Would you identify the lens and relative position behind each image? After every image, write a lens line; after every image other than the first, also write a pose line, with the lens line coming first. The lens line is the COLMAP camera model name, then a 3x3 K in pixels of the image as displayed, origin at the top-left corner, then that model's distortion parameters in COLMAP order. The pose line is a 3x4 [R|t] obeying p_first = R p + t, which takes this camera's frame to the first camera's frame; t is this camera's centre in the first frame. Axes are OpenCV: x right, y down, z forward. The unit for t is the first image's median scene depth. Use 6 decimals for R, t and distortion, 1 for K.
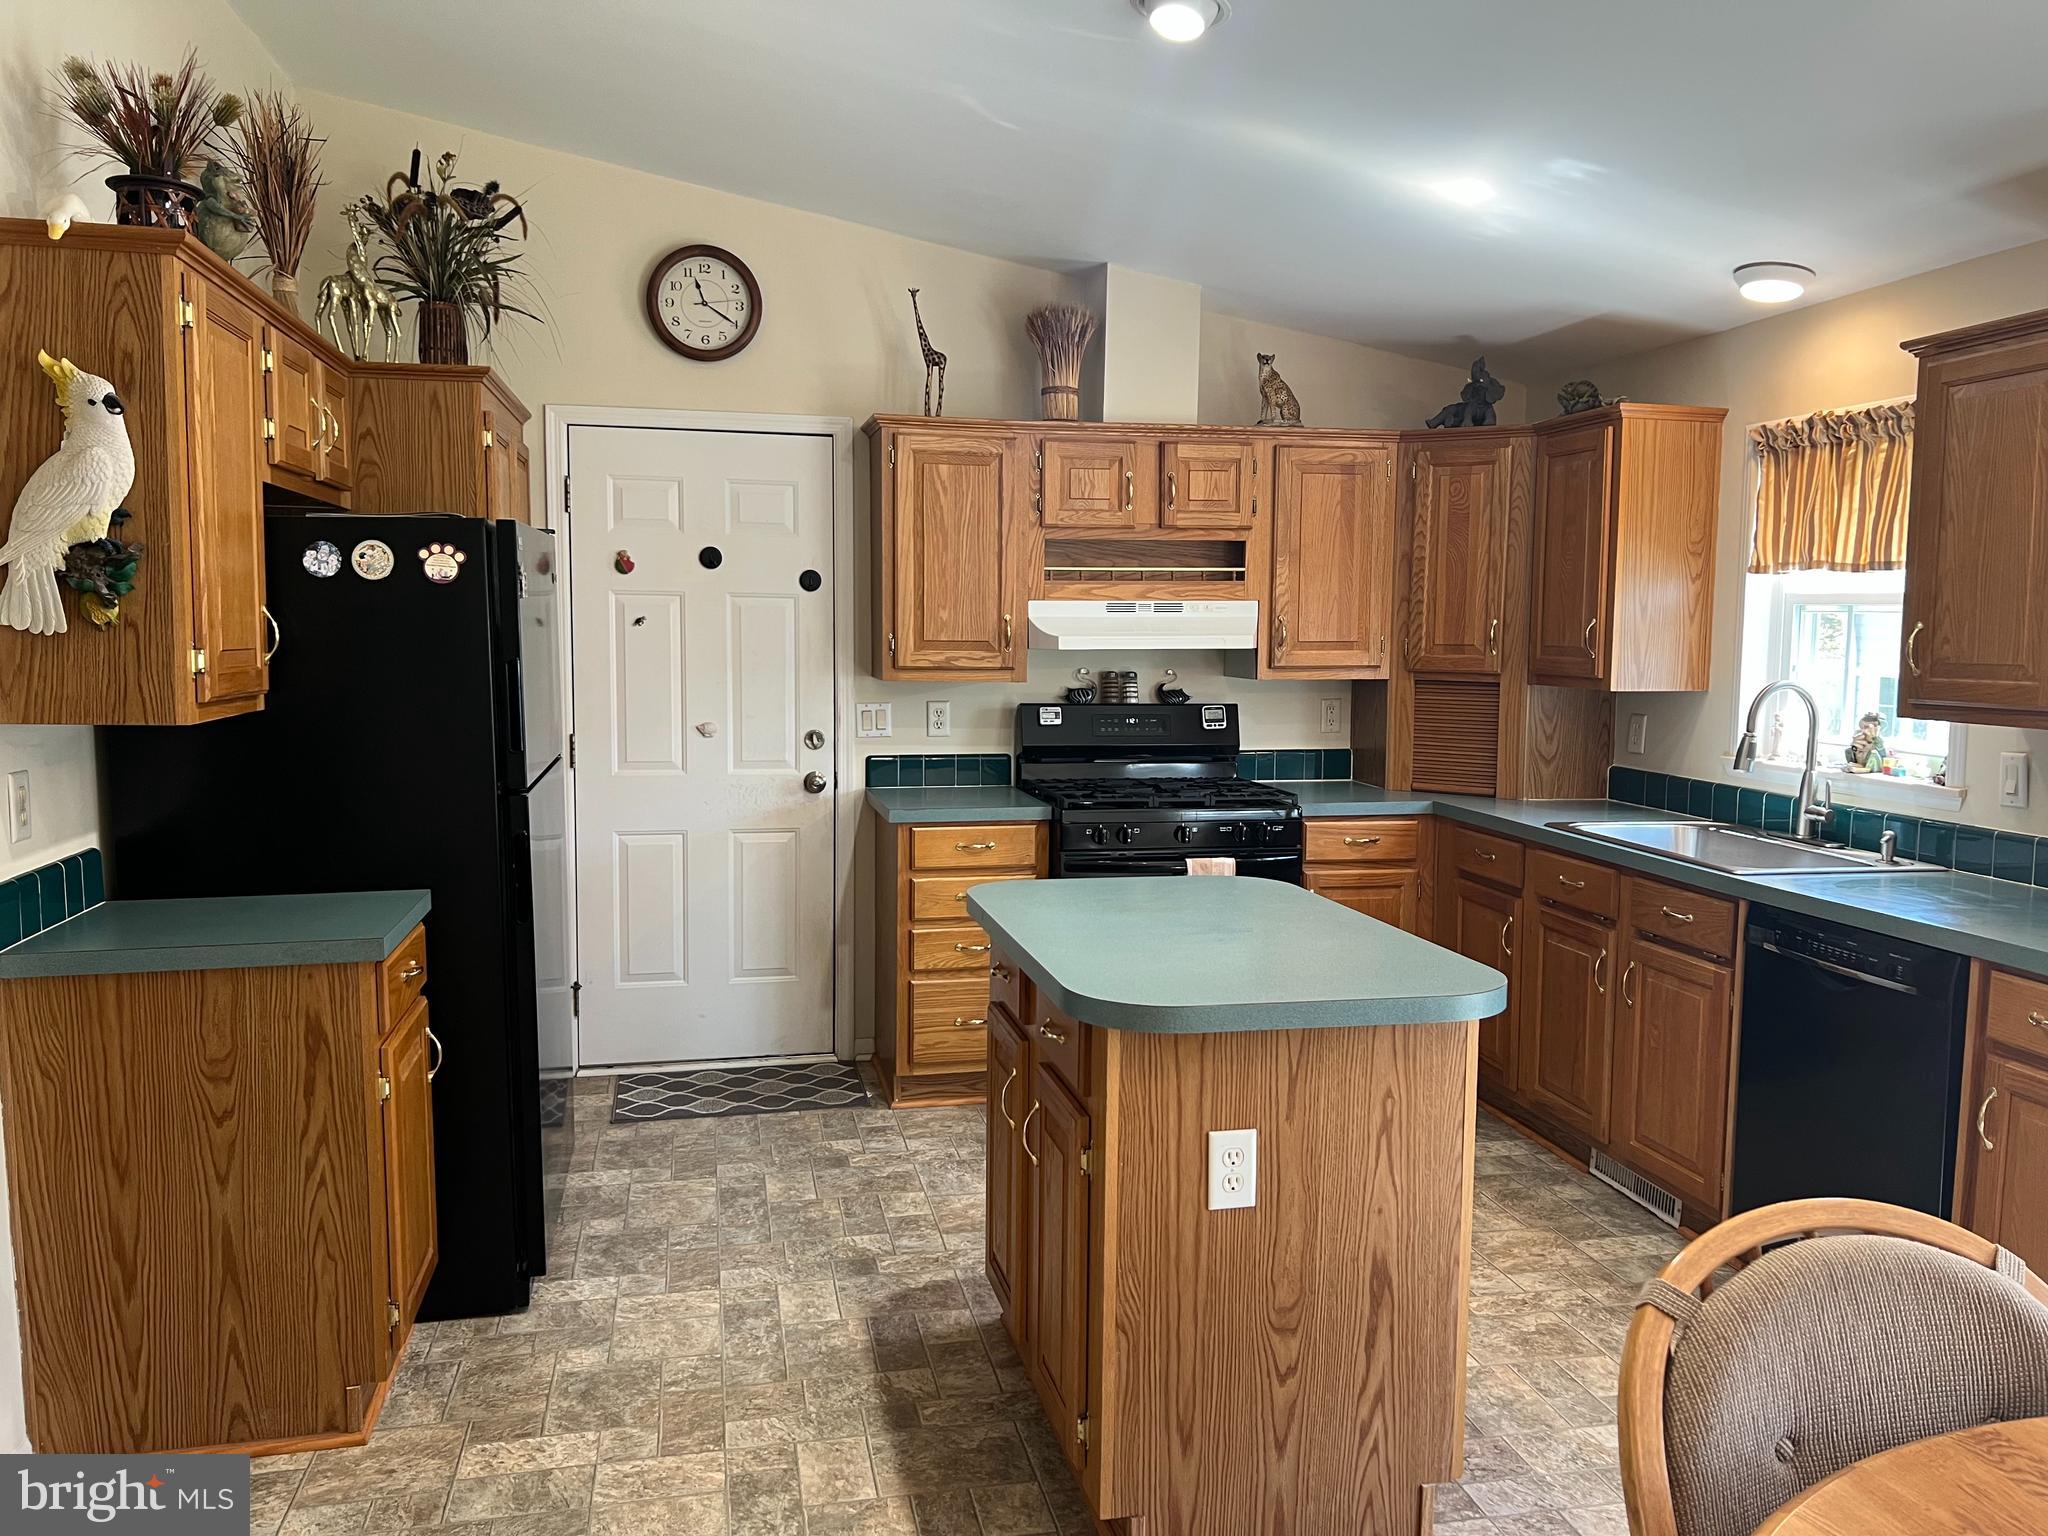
lens RADIAL K [[1550.2, 0, 1024.0], [0, 1550.2, 768.0], [0, 0, 1]] dist [0.022700, -0.006524]
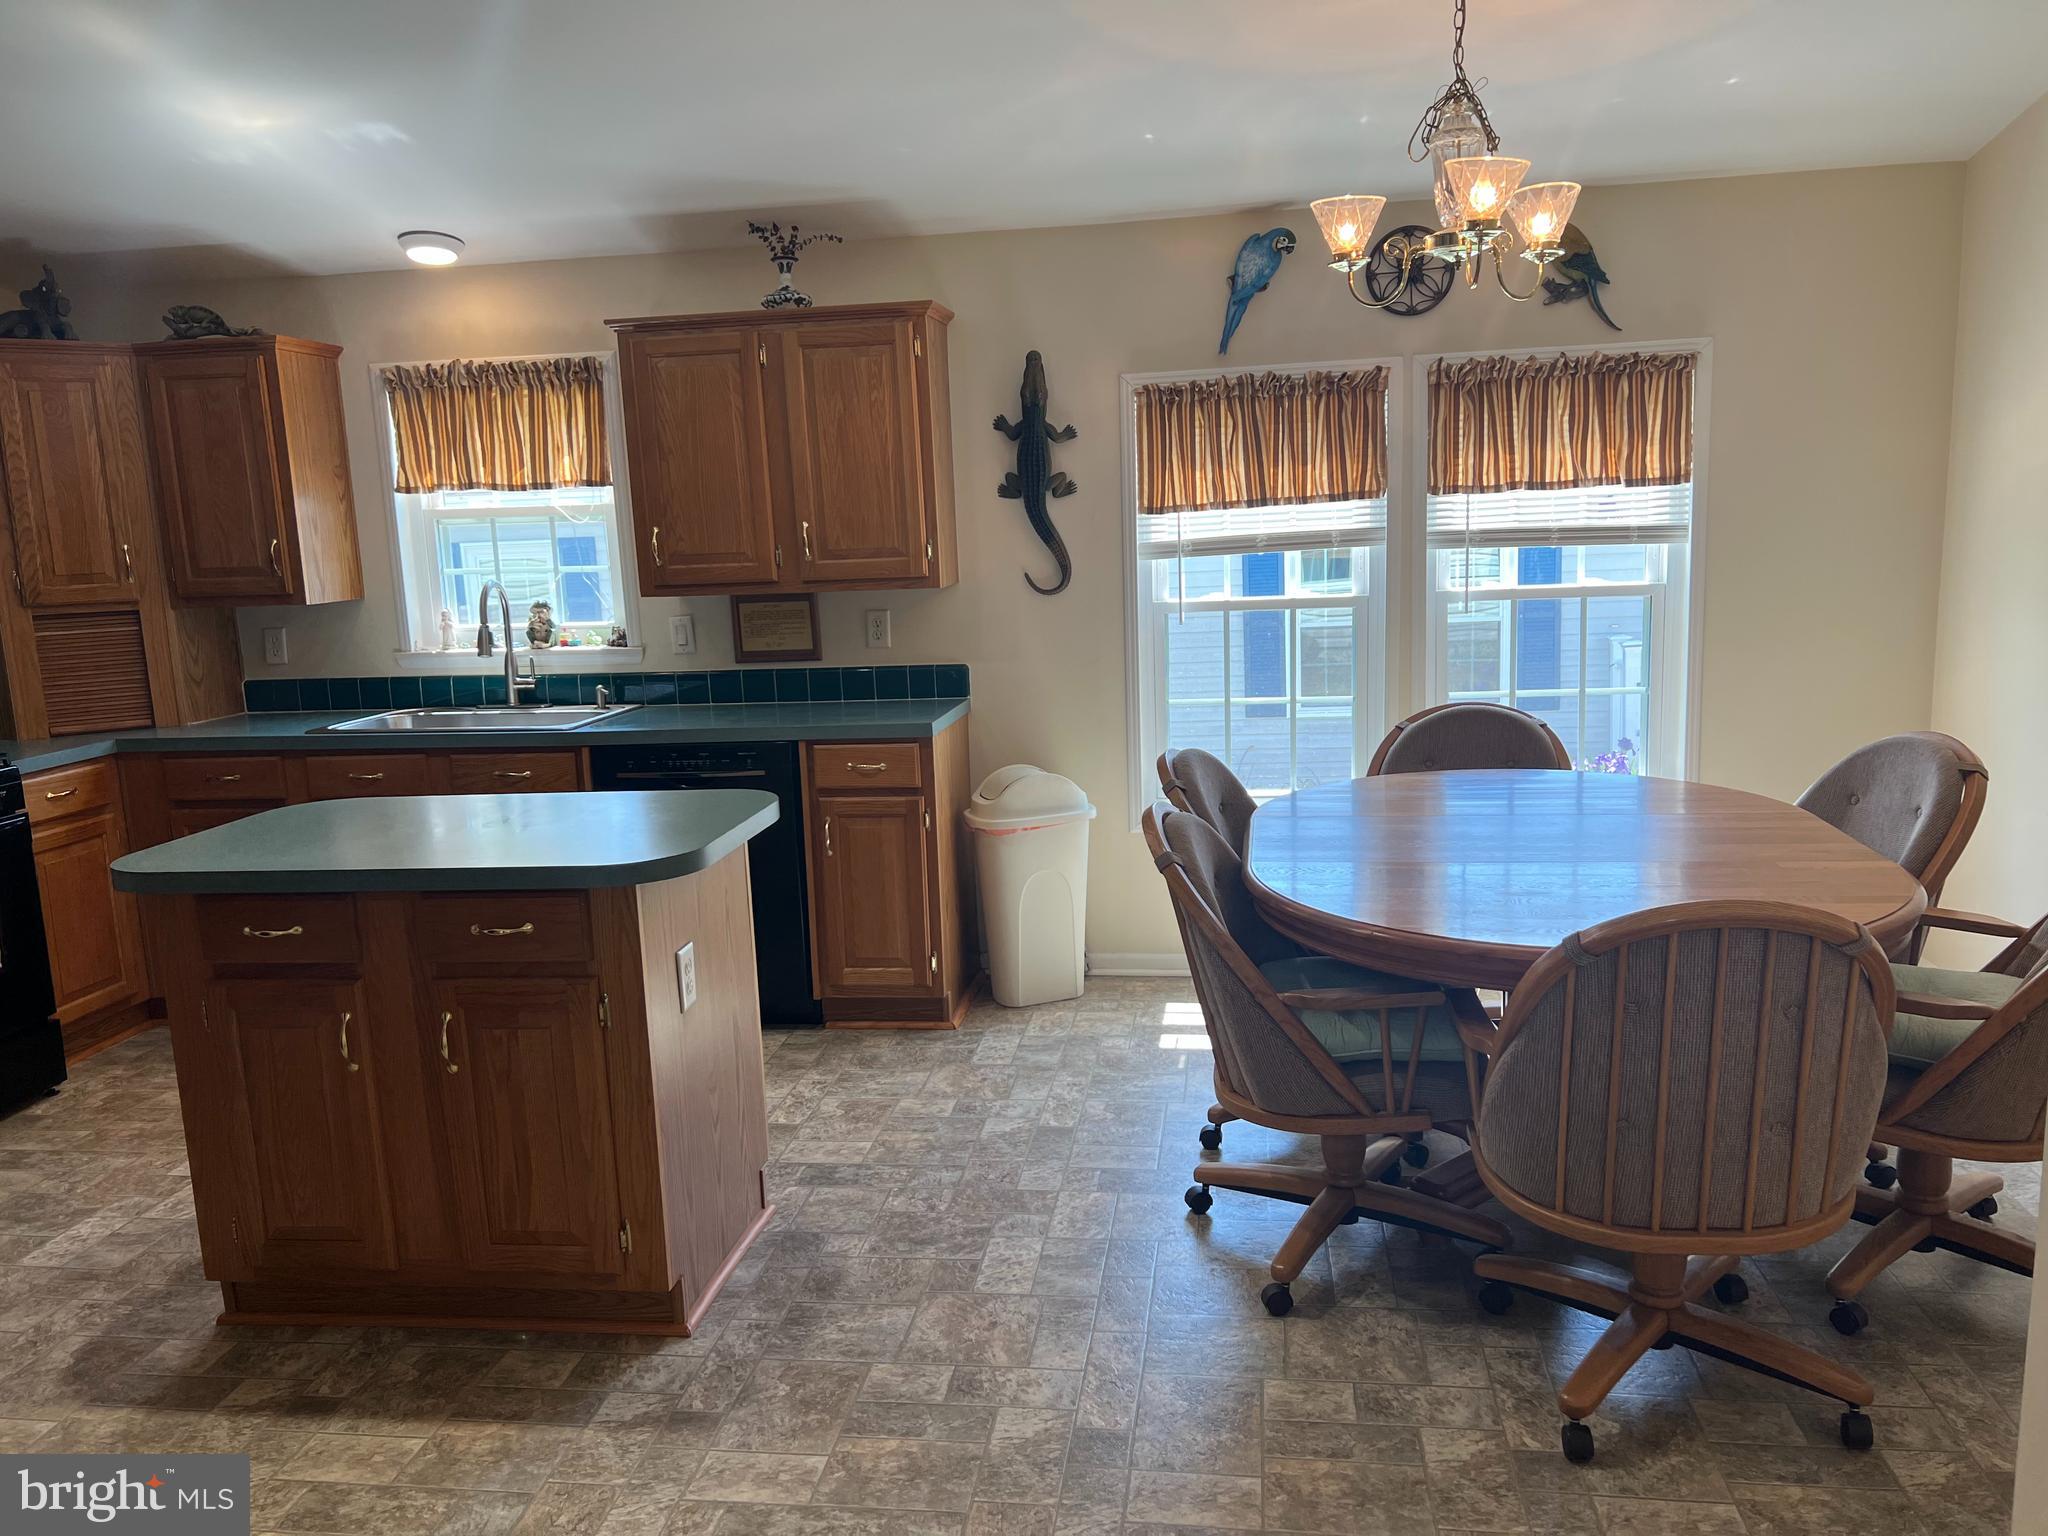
lens RADIAL K [[1550.2, 0, 1024.0], [0, 1550.2, 768.0], [0, 0, 1]] dist [0.022700, -0.006524]
pose [[0.353455, -0.178837, 0.918197, -0.493418], [0.132735, 0.981212, 0.140015, -0.025039], [-0.925986, 0.072388, 0.370553, 0.153416]]
